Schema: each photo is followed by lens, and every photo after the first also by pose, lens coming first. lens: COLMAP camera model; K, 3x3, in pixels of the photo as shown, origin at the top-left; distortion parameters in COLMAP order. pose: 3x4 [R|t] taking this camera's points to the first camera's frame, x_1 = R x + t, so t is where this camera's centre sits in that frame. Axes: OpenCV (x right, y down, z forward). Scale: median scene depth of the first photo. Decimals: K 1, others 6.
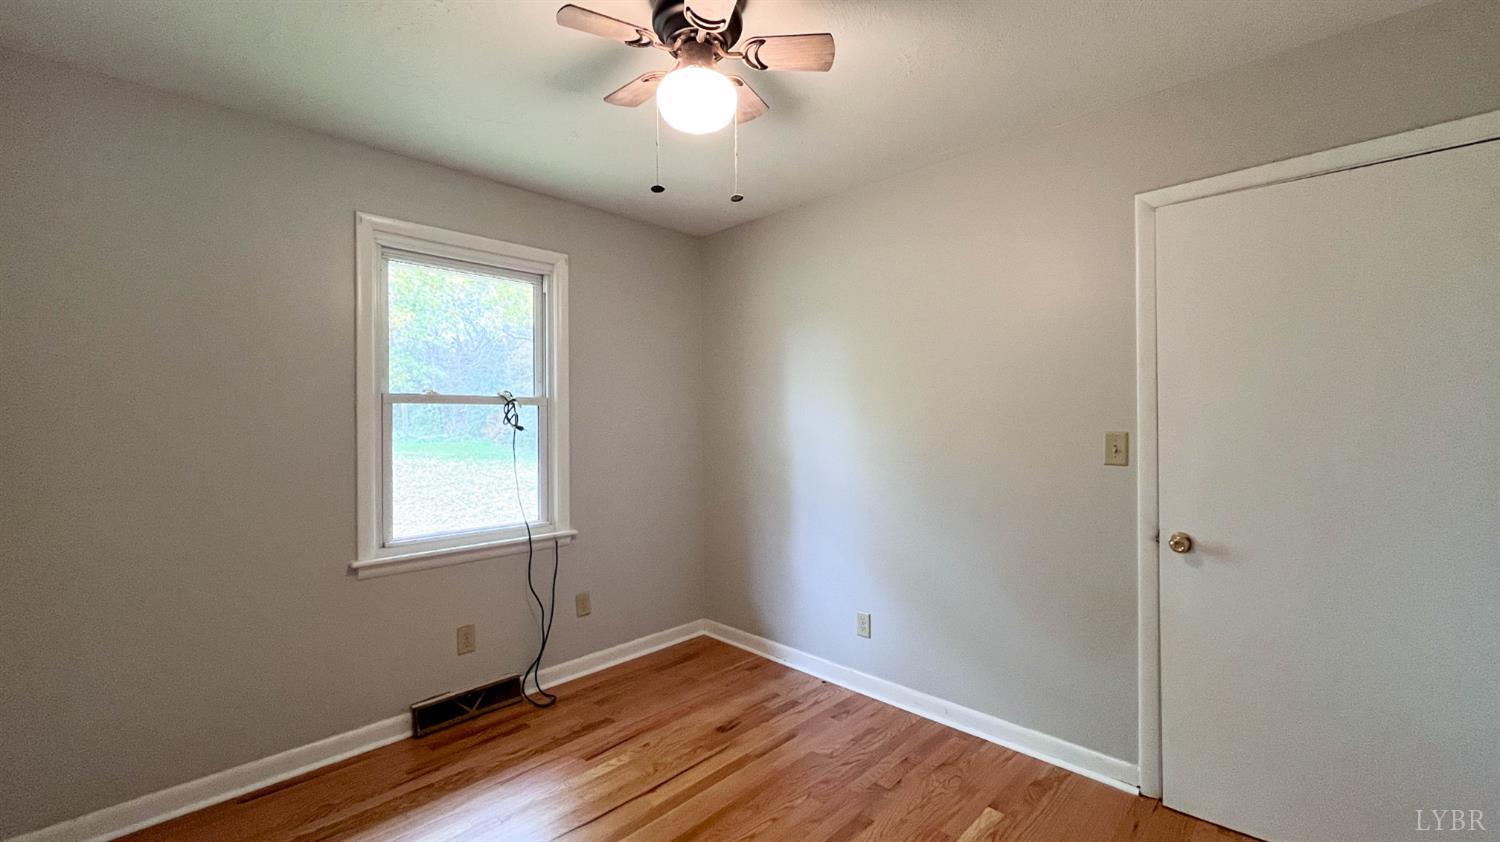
lens RADIAL K [[604.2, 0, 746.3], [0, 604.2, 418.3], [0, 0, 1]] dist [-0.002260, -0.000078]
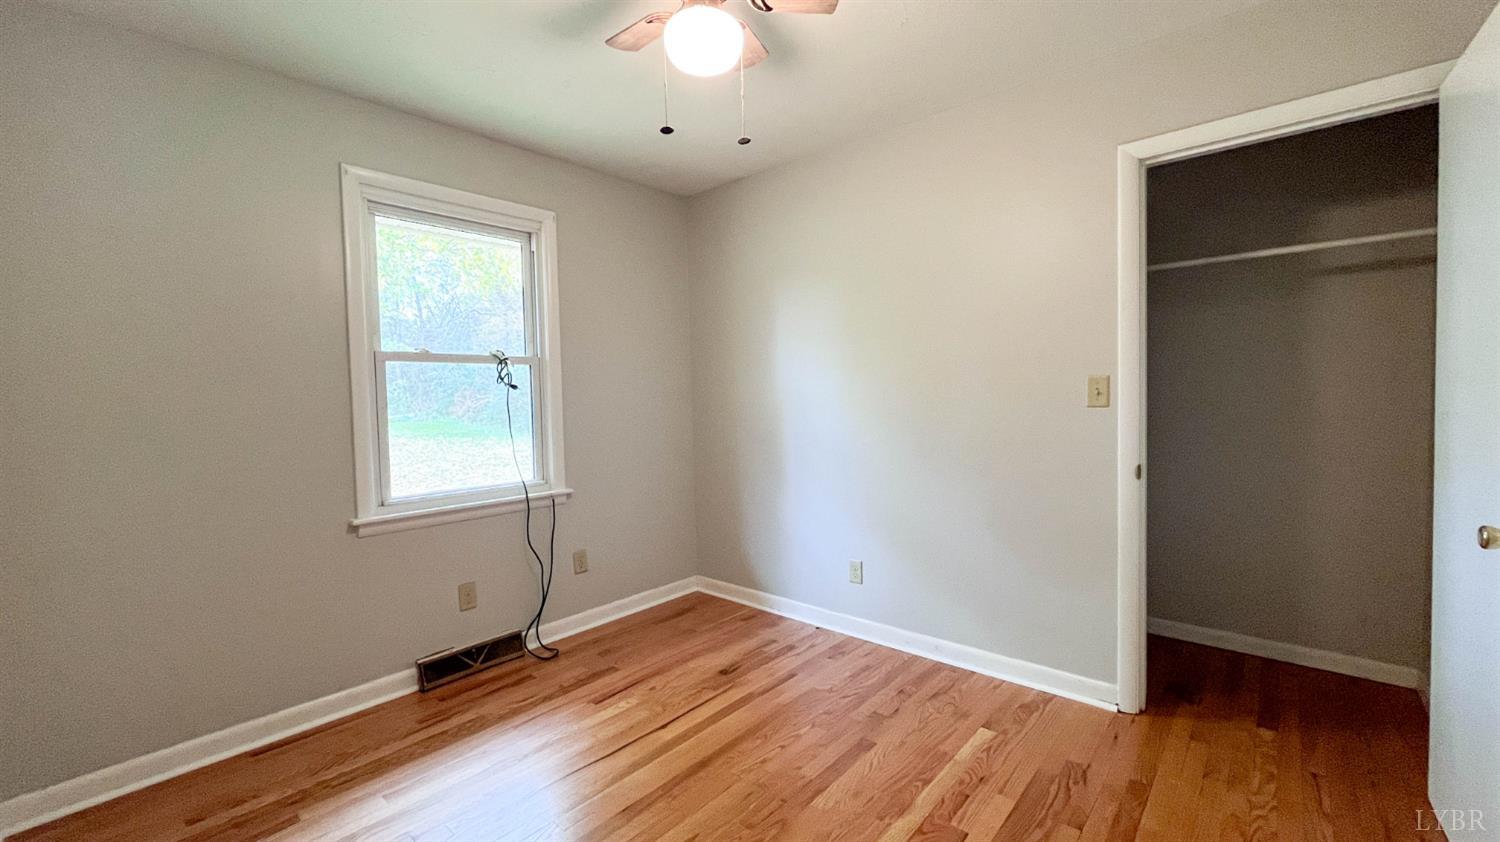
lens RADIAL K [[604.2, 0, 746.2], [0, 604.2, 417.6], [0, 0, 1]] dist [-0.002260, -0.000078]
pose [[0.998697, -0.018425, 0.047596, -0.042576], [0.016553, 0.999085, 0.039430, 0.036826], [-0.048279, -0.038590, 0.998088, -0.019318]]
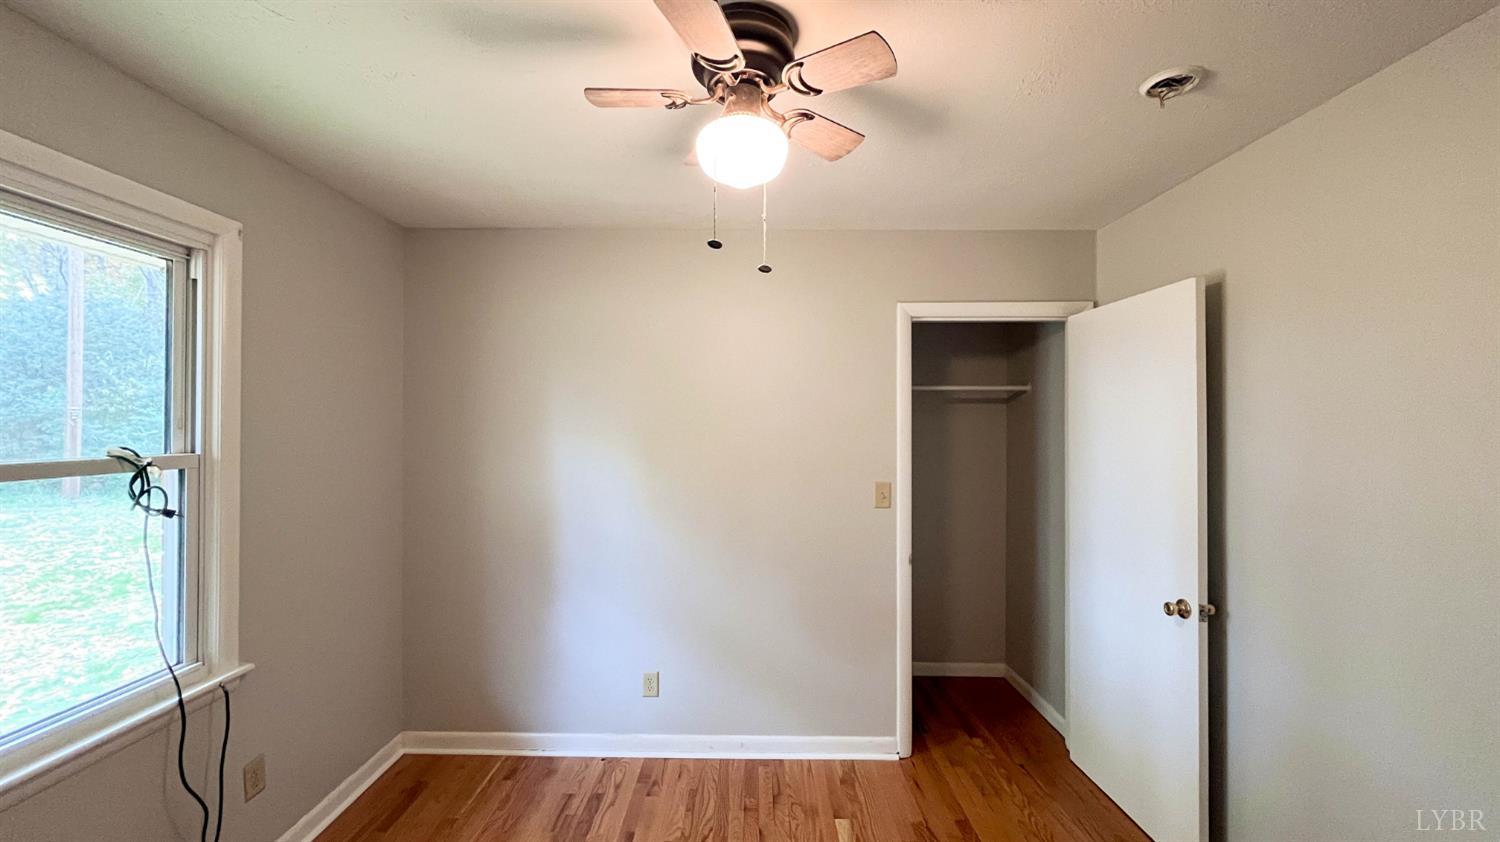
lens RADIAL K [[604.2, 0, 749.6], [0, 604.2, 419.7], [0, 0, 1]] dist [-0.002260, -0.000078]
pose [[0.722004, 0.015510, 0.691715, -0.403973], [-0.009025, 0.999875, -0.013000, -0.075823], [-0.691830, 0.003144, 0.722054, 0.218787]]
